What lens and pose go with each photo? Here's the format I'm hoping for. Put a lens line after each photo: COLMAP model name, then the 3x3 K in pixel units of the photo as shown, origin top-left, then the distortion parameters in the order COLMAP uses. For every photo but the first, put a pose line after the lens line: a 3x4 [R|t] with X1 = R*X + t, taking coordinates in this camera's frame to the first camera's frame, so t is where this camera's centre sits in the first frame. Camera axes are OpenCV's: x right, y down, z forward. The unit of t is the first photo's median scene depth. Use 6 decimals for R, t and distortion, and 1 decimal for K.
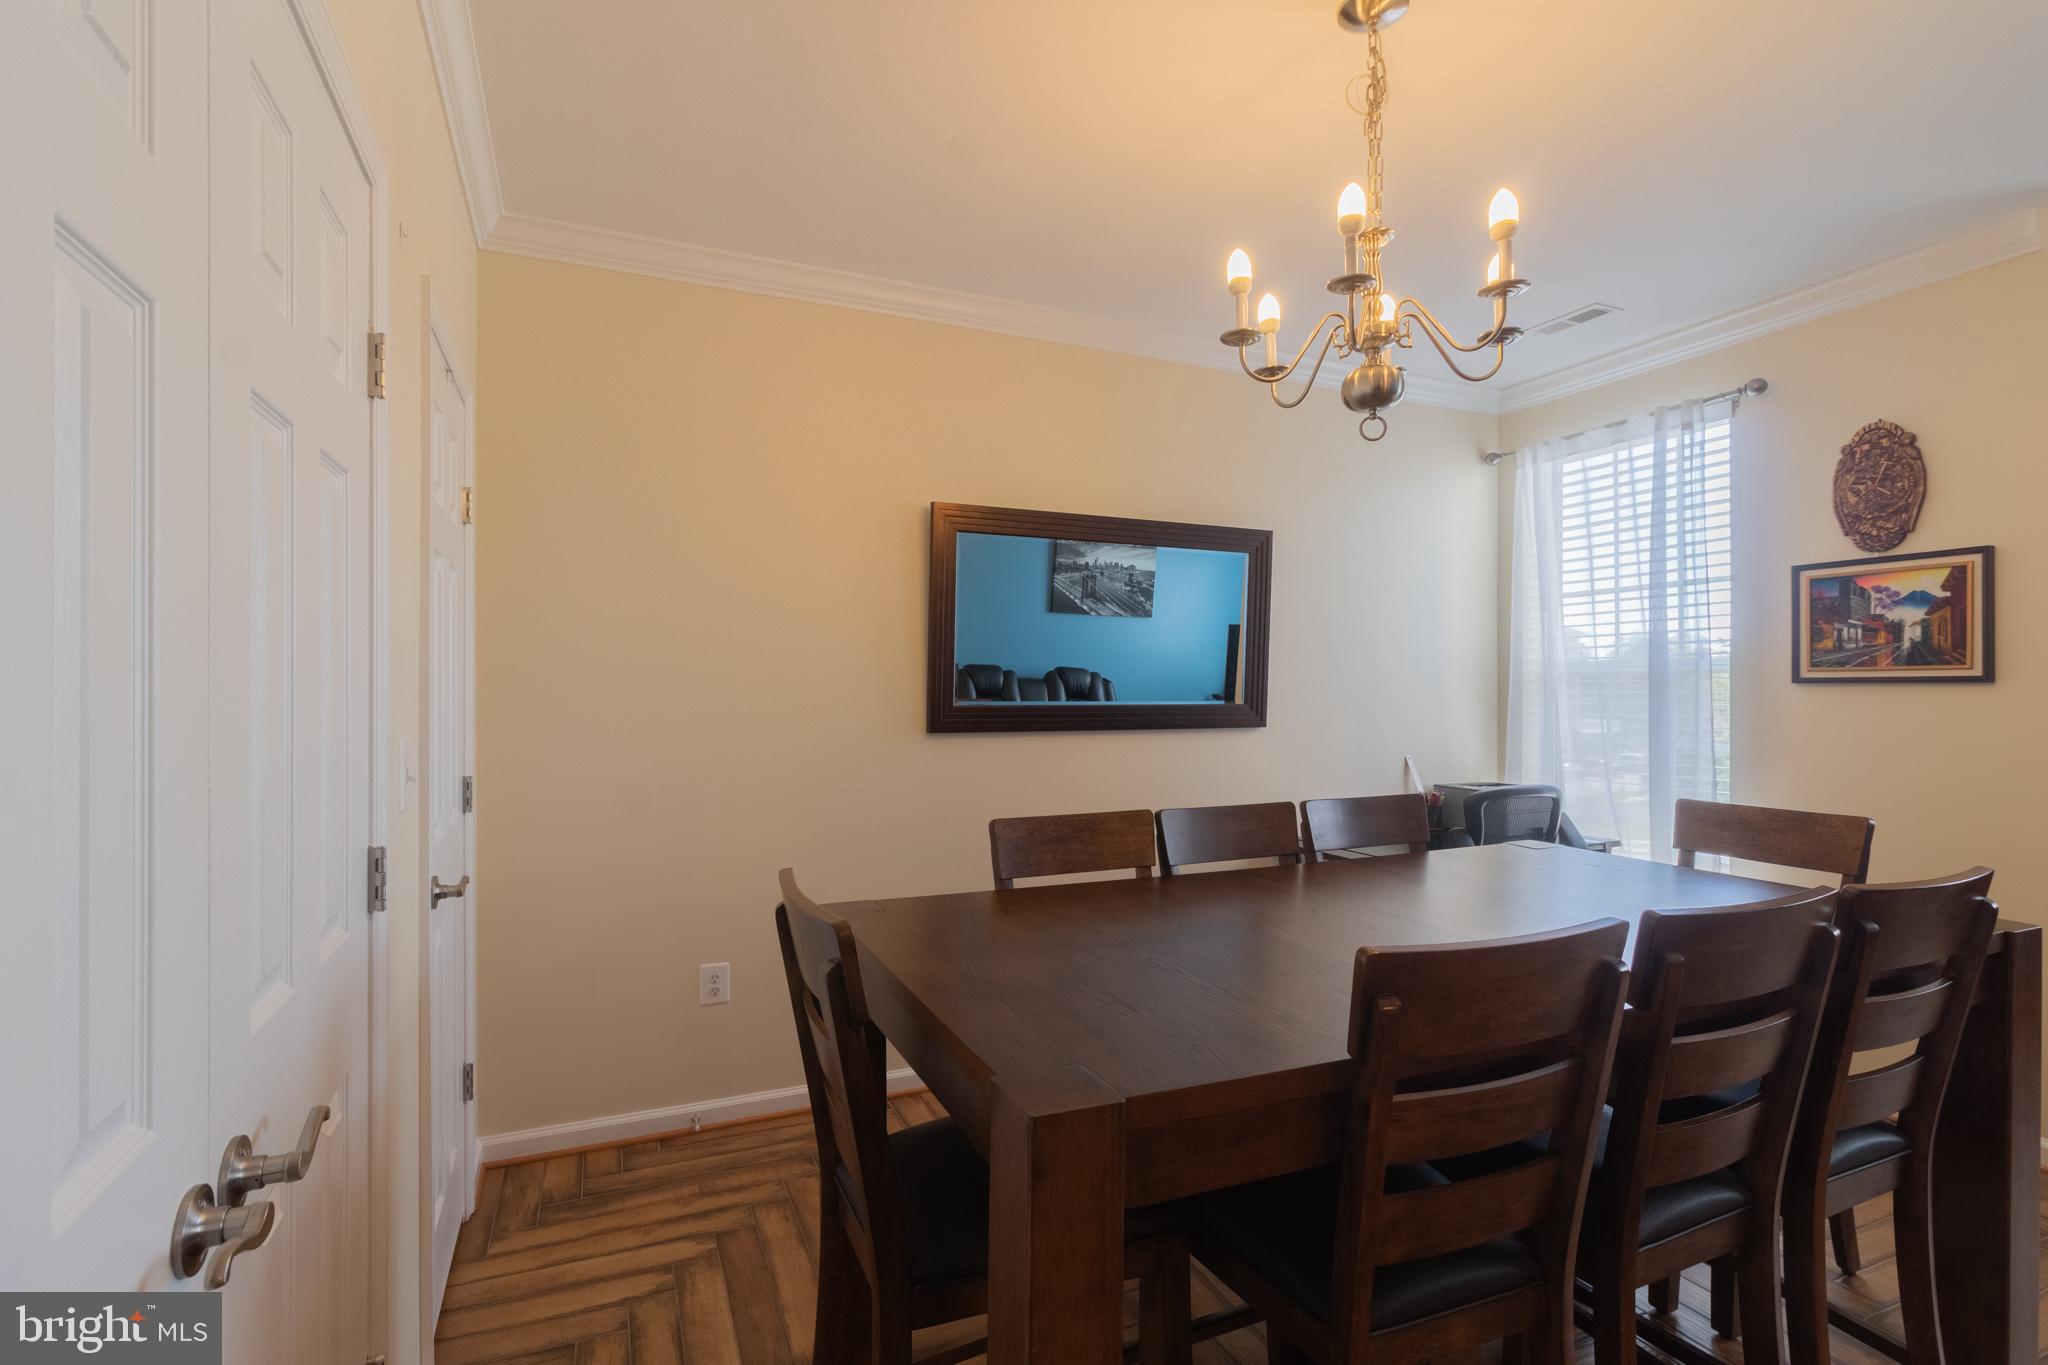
lens RADIAL K [[962.1, 0, 1004.0], [0, 962.1, 685.6], [0, 0, 1]] dist [-0.001943, 0.002866]
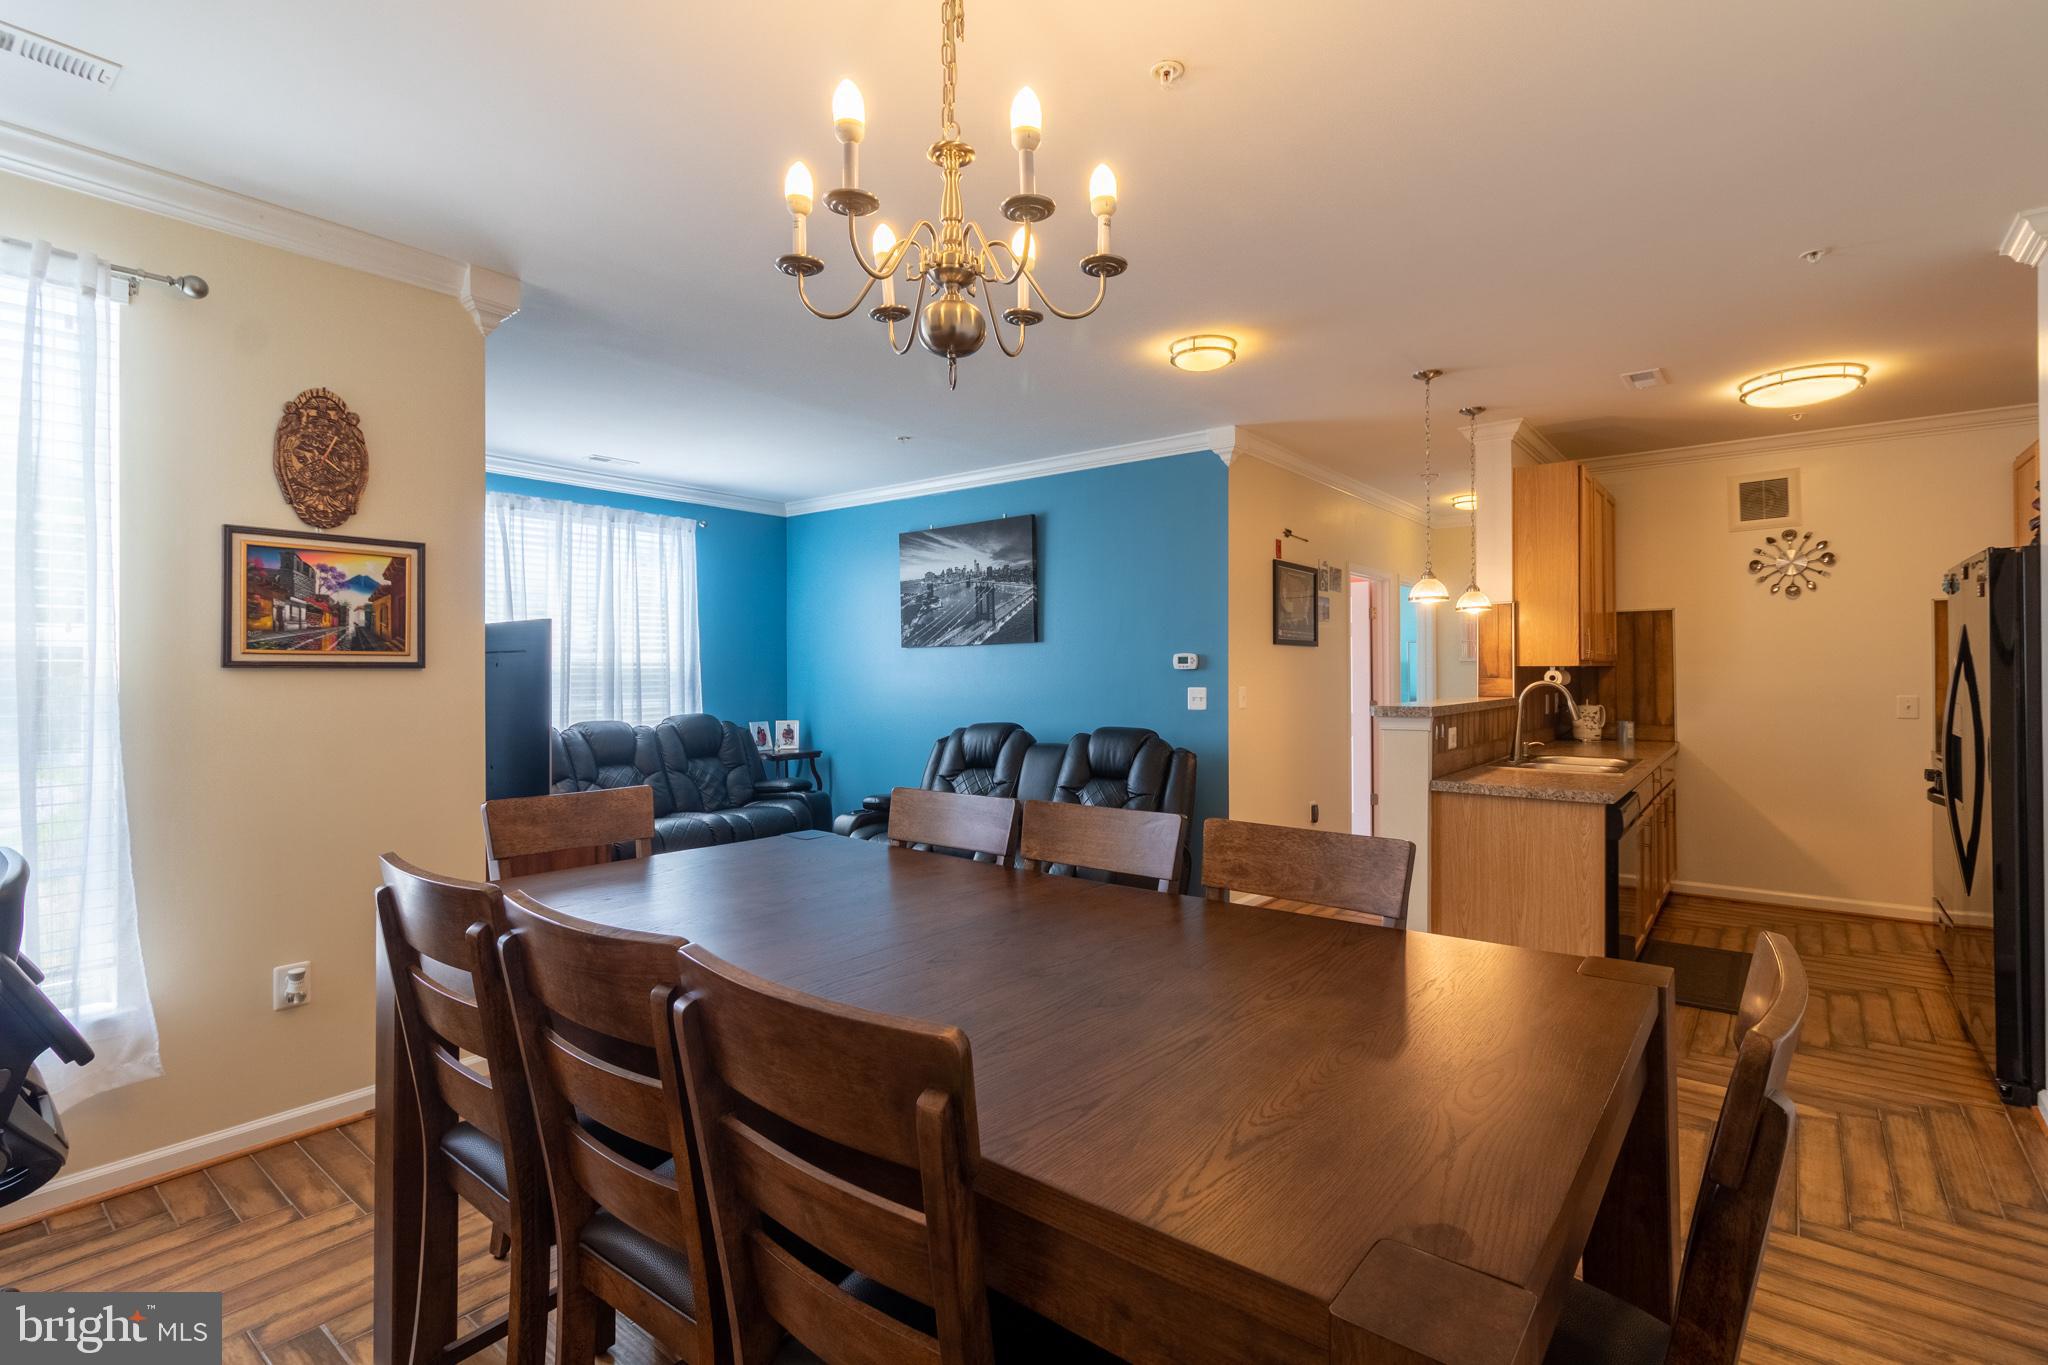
lens RADIAL K [[962.1, 0, 1016.0], [0, 962.1, 672.8], [0, 0, 1]] dist [-0.001943, 0.002866]
pose [[-0.478809, -0.000989, 0.877919, -0.235598], [-0.003082, 0.999995, -0.000555, 0.000455], [-0.877914, -0.002971, -0.478809, 0.838654]]
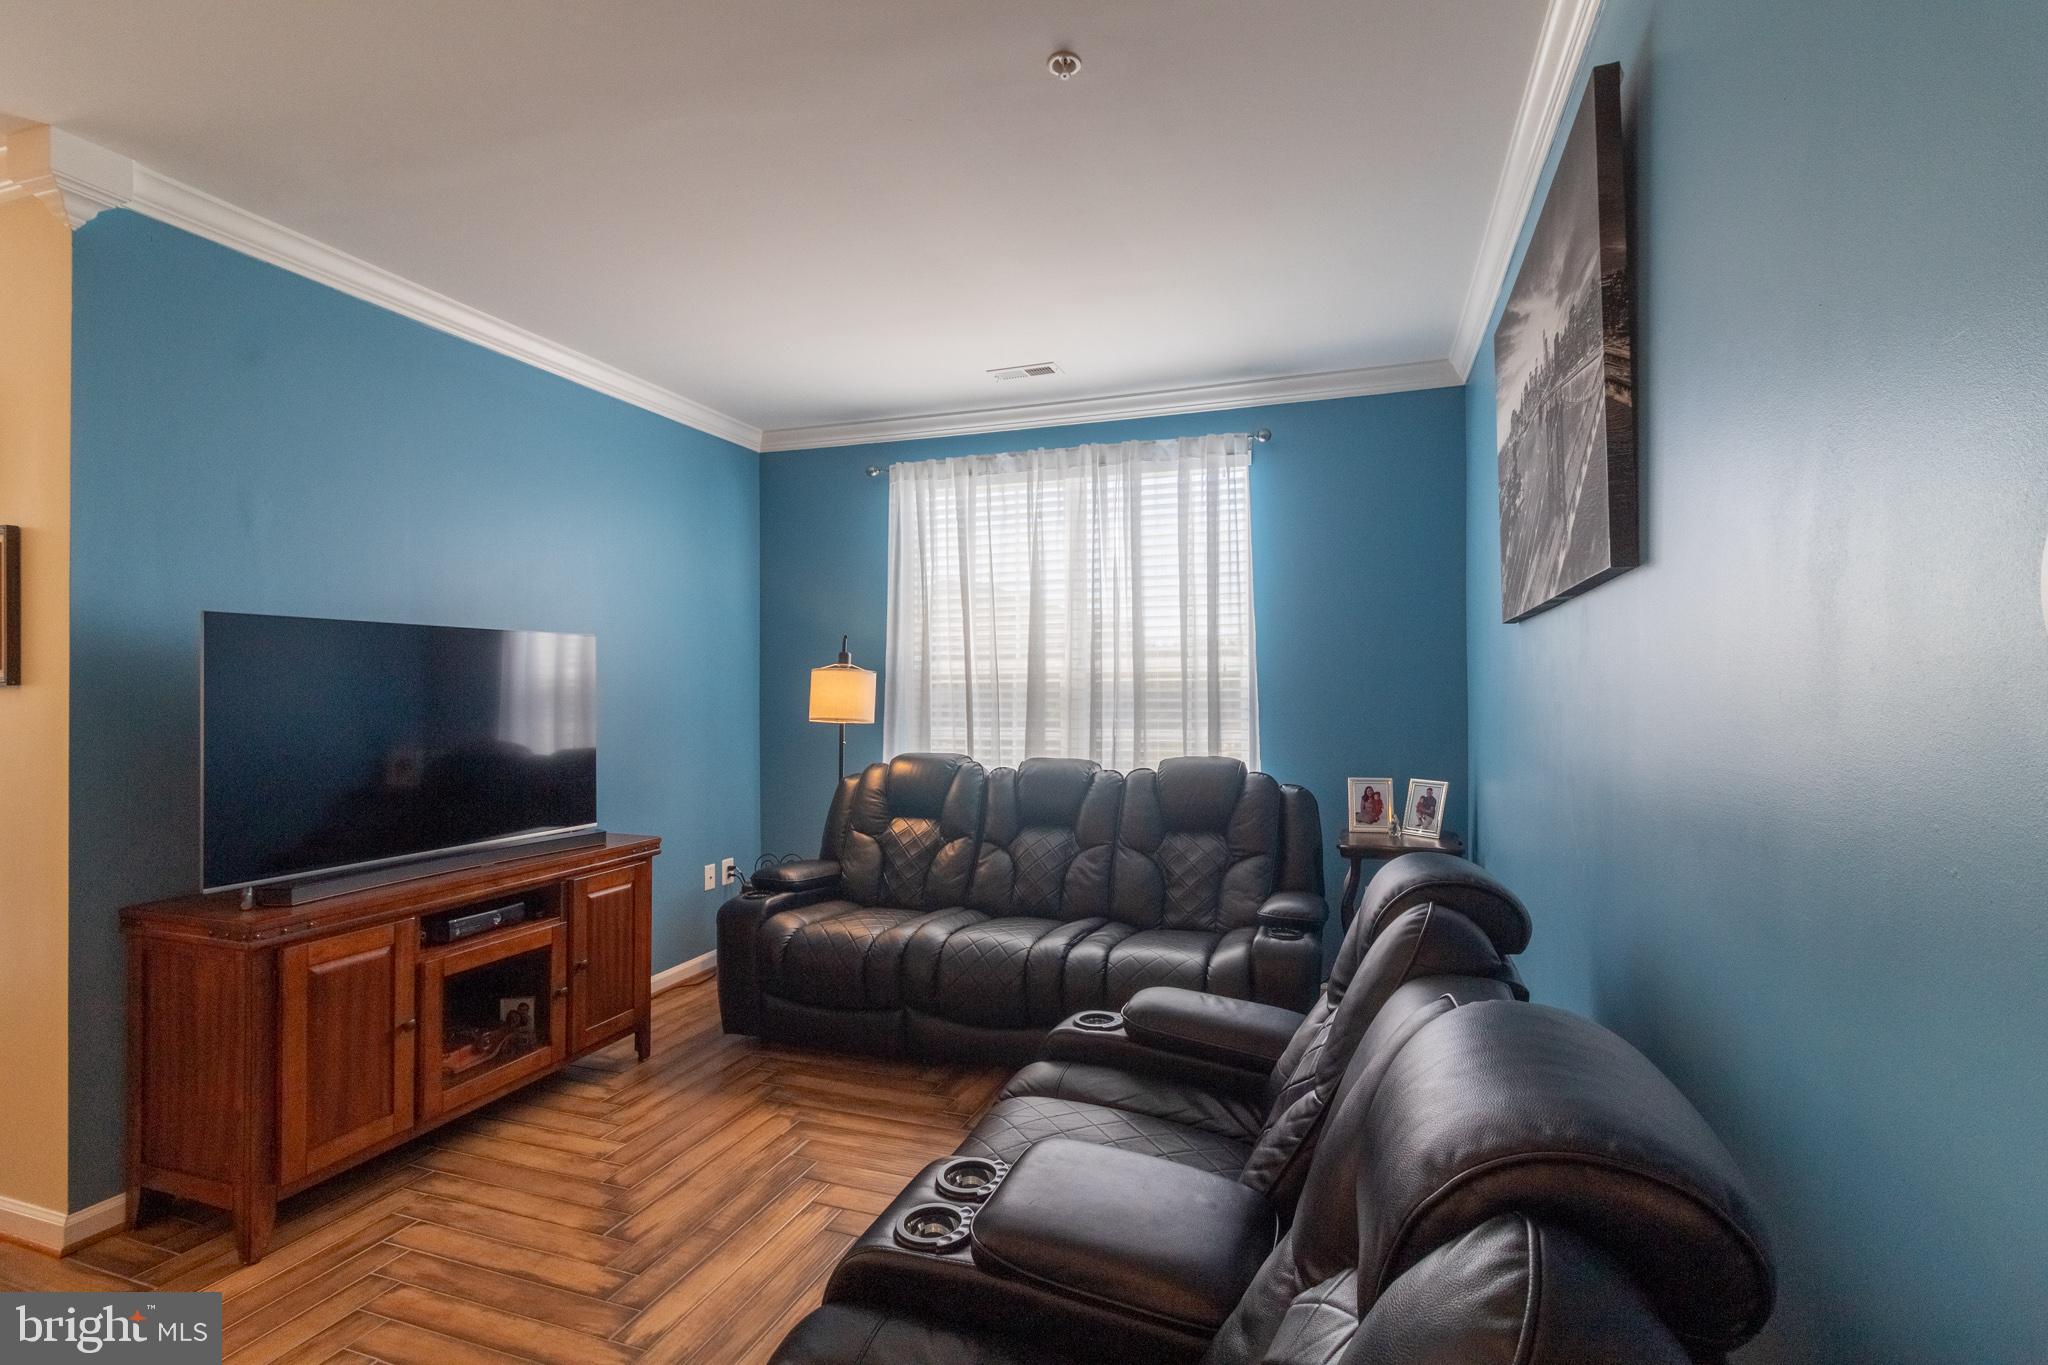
lens RADIAL K [[941.3, 0, 1039.7], [0, 941.3, 692.4], [0, 0, 1]] dist [0.001718, -0.002464]
pose [[0.649855, -0.006499, 0.760030, 0.886257], [0.001199, 0.999971, 0.007526, -0.002065], [-0.760057, -0.003979, 0.649844, -0.209930]]
